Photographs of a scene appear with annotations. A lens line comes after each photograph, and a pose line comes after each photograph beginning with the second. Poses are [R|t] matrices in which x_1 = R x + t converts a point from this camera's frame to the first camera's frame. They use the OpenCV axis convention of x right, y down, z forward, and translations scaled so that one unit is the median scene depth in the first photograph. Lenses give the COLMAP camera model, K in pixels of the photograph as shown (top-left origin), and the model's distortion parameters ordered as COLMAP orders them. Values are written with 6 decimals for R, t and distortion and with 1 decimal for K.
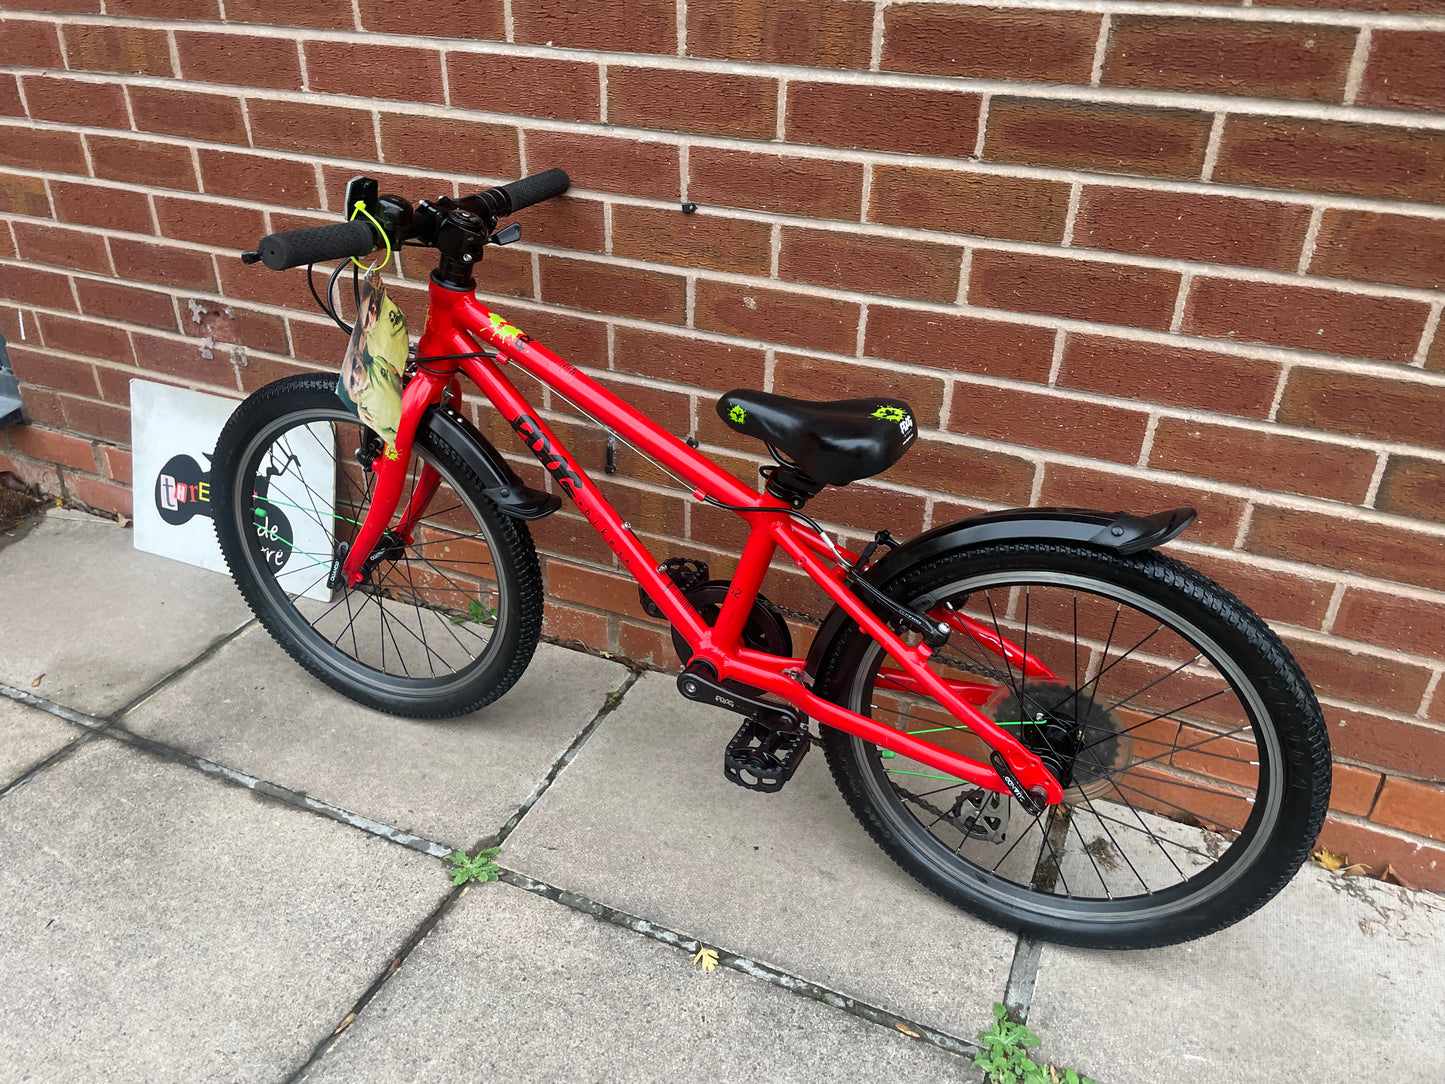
lens RADIAL K [[1095.6, 0, 711.8], [0, 1095.6, 543.9], [0, 0, 1]] dist [0.091374, -0.126134]
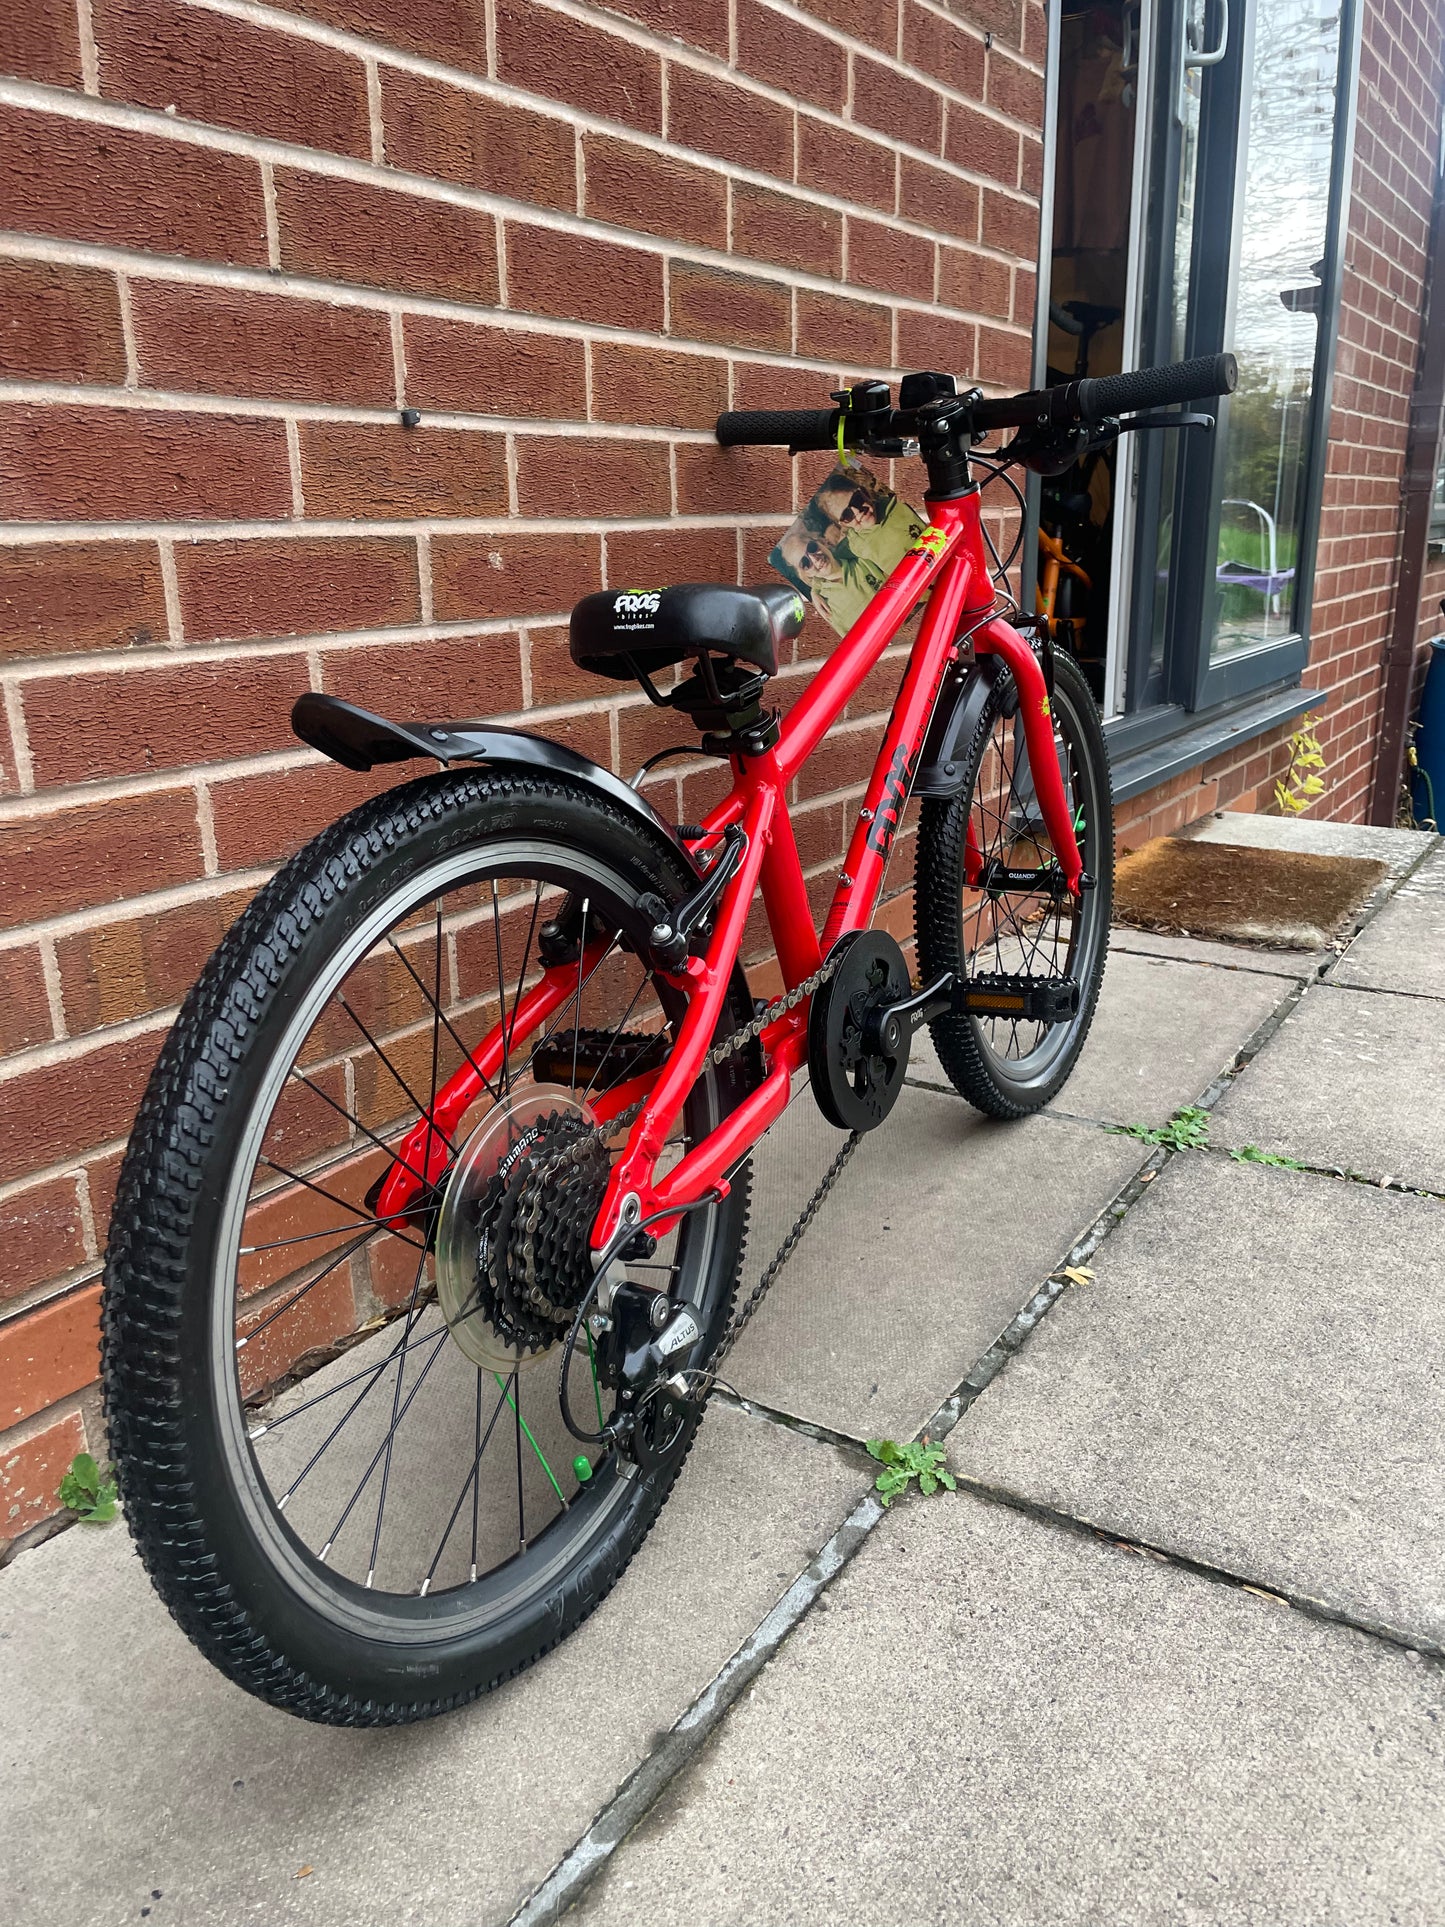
lens RADIAL K [[1461.1, 0, 749.0], [0, 1461.1, 945.8], [0, 0, 1]] dist [0.091374, -0.126134]
pose [[0.141689, -0.303847, 0.942126, -0.888134], [0.498958, 0.843908, 0.197131, -0.129407], [-0.854965, 0.442150, 0.271180, 0.773295]]
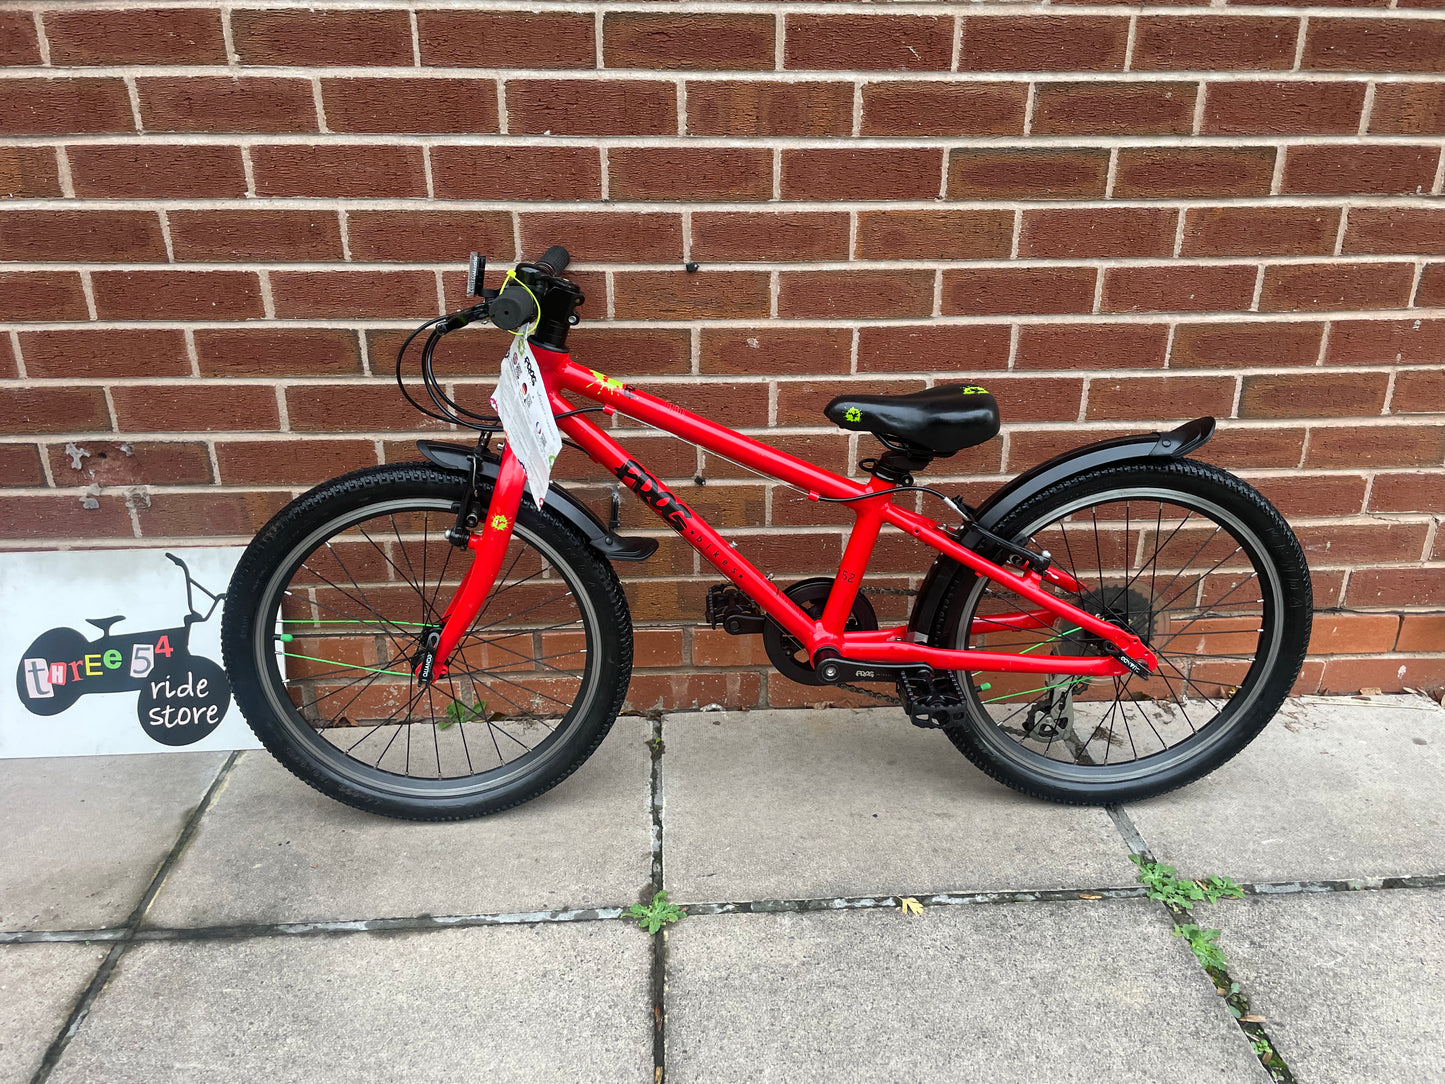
lens RADIAL K [[1095.6, 0, 732.8], [0, 1095.6, 531.4], [0, 0, 1]] dist [0.091374, -0.126134]
pose [[0.886692, -0.190987, 0.421072, -0.525749], [0.240045, 0.968502, -0.066198, 0.041871], [-0.395166, 0.159773, 0.904608, 0.013847]]
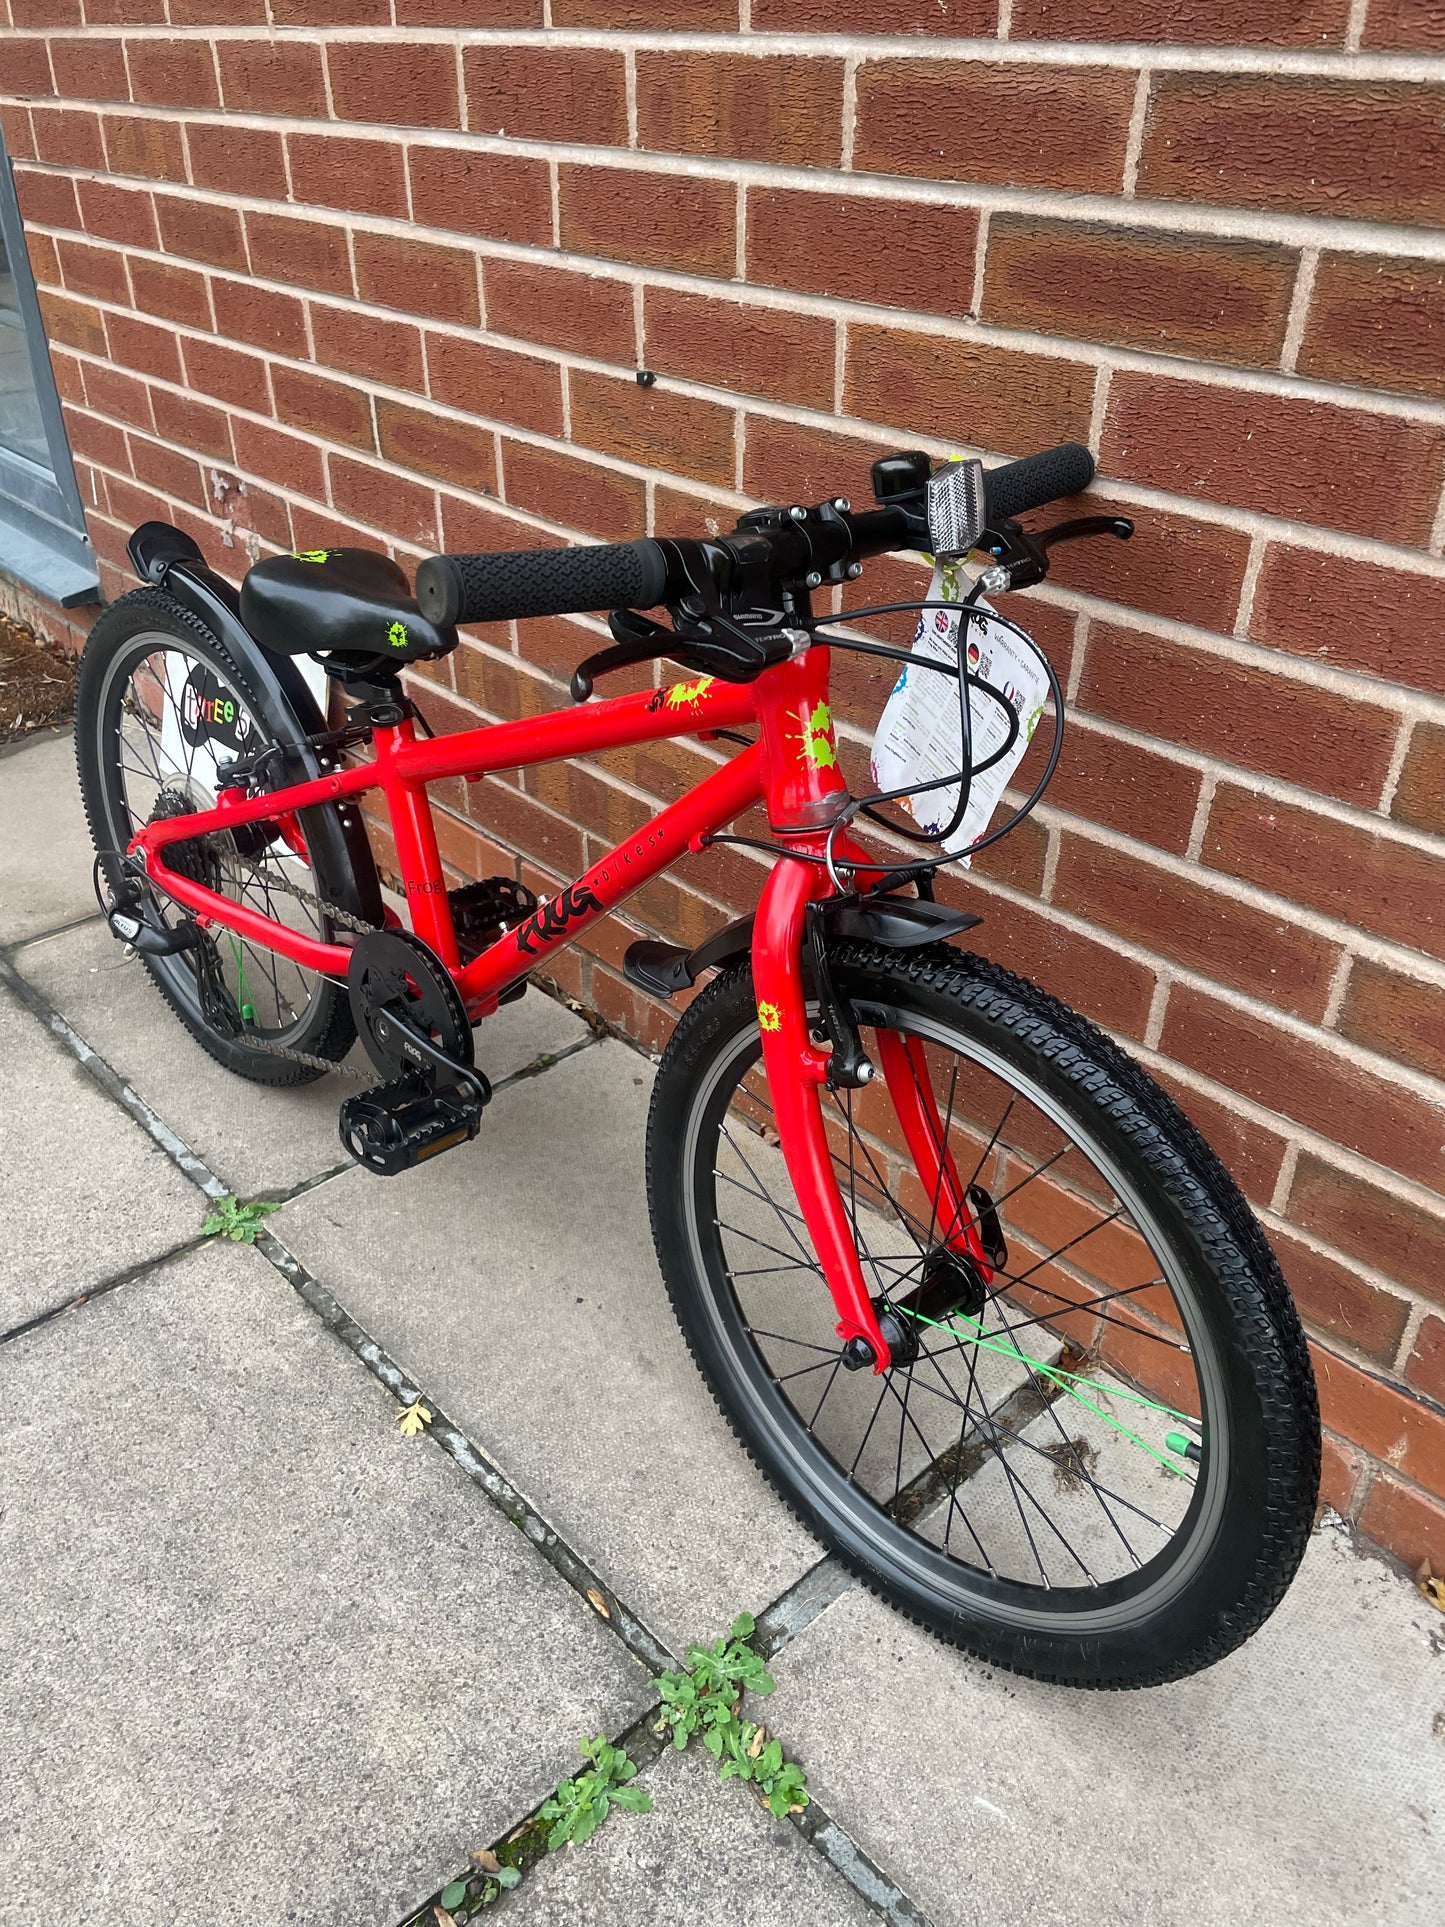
lens RADIAL K [[1461.1, 0, 718.8], [0, 1461.1, 953.7], [0, 0, 1]] dist [0.091374, -0.126134]
pose [[0.917434, 0.201544, -0.343067, 0.424993], [-0.187877, 0.979476, 0.072995, -0.029558], [0.350737, -0.002514, 0.936470, 0.156994]]
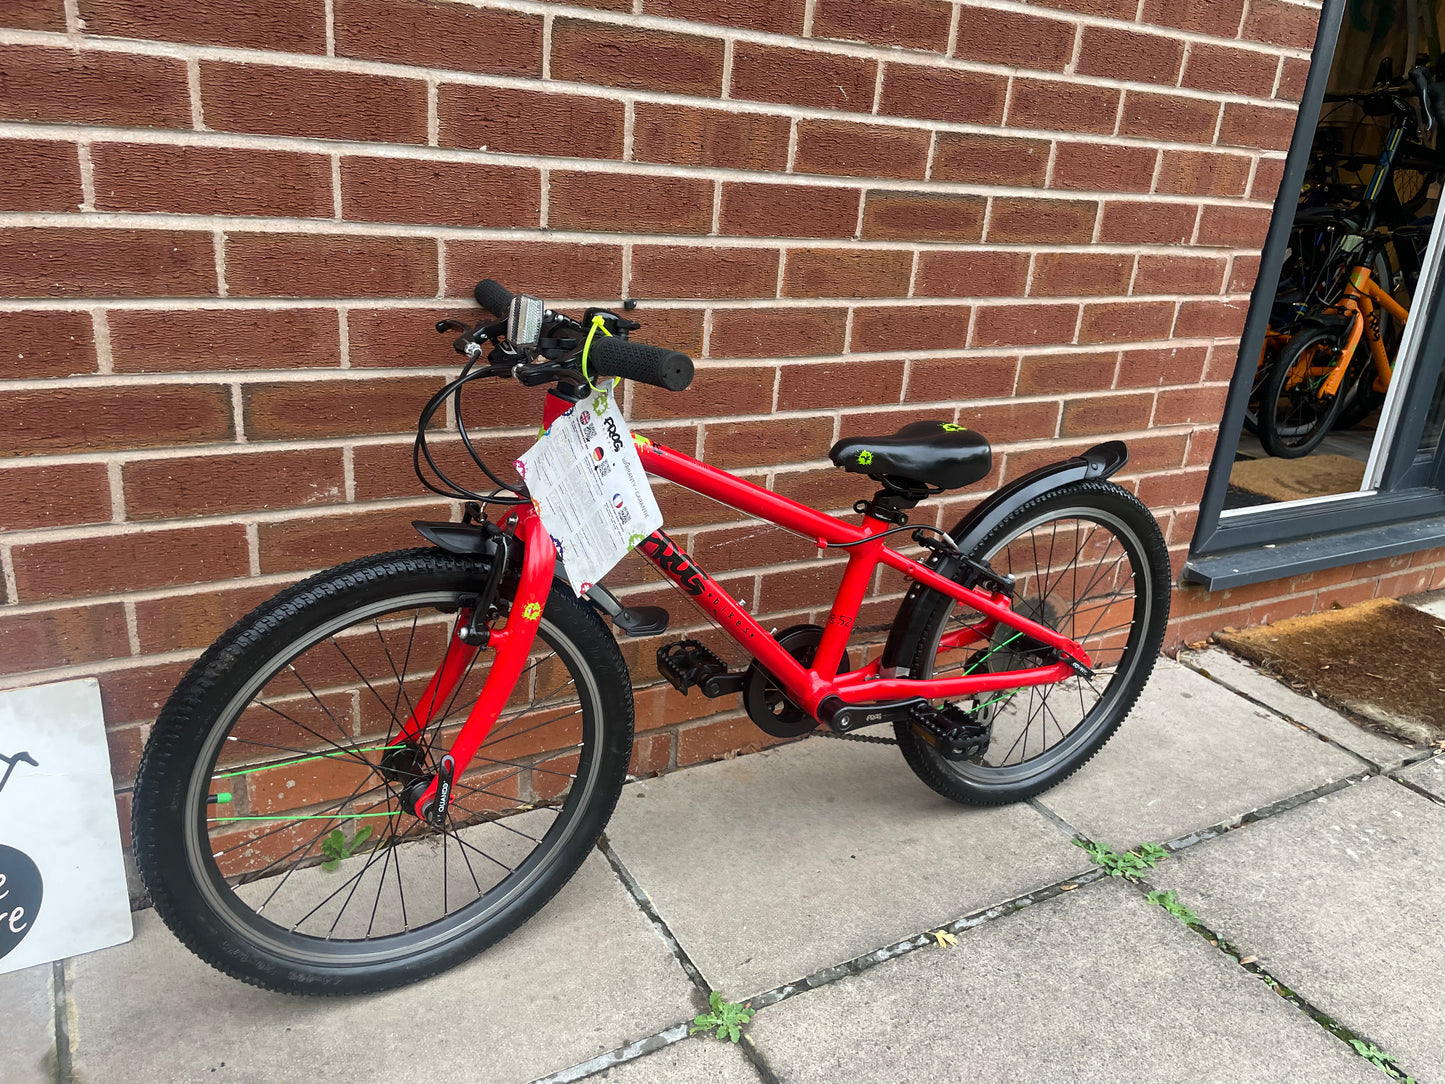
lens RADIAL K [[1095.6, 0, 740.0], [0, 1095.6, 537.6], [0, 0, 1]] dist [0.091374, -0.126134]
pose [[0.583160, -0.260682, 0.769395, -0.831595], [0.336079, 0.939681, 0.063647, -0.136455], [-0.739578, 0.221461, 0.635594, 0.336215]]
